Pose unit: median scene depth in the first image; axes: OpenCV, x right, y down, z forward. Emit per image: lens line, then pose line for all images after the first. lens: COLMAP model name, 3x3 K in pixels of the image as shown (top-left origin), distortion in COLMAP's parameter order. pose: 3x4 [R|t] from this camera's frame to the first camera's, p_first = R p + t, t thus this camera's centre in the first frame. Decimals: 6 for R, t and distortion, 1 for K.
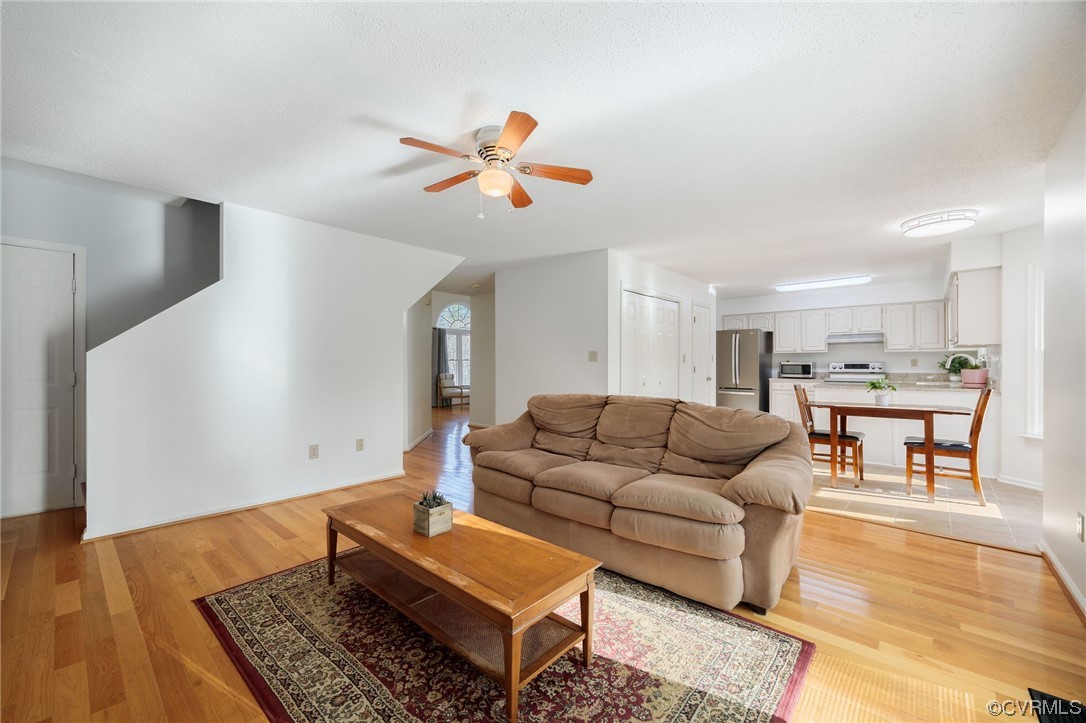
lens RADIAL K [[436.5, 0, 543.0], [0, 436.5, 361.5], [0, 0, 1]] dist [0.001316, 0.000003]
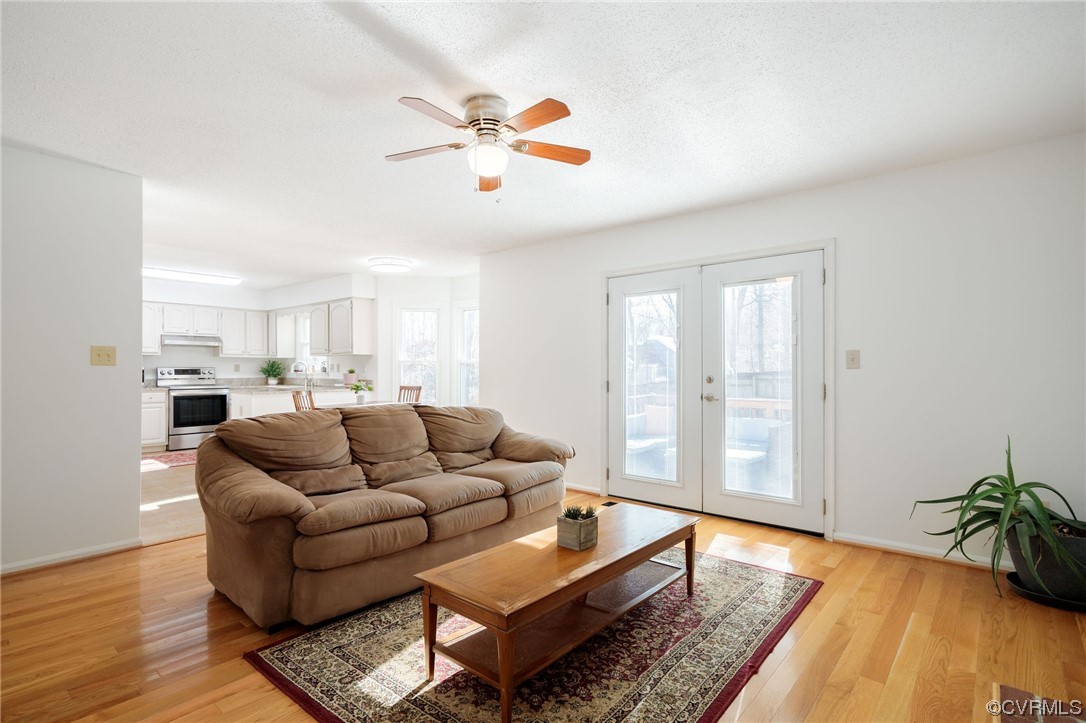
lens RADIAL K [[530.5, 0, 543.0], [0, 530.5, 361.5], [0, 0, 1]] dist [-0.002763, -0.000140]
pose [[-0.026370, 0.014205, 0.999551, -1.493070], [-0.007184, 0.999871, -0.014399, 0.001958], [-0.999626, -0.007560, -0.026265, 1.168006]]
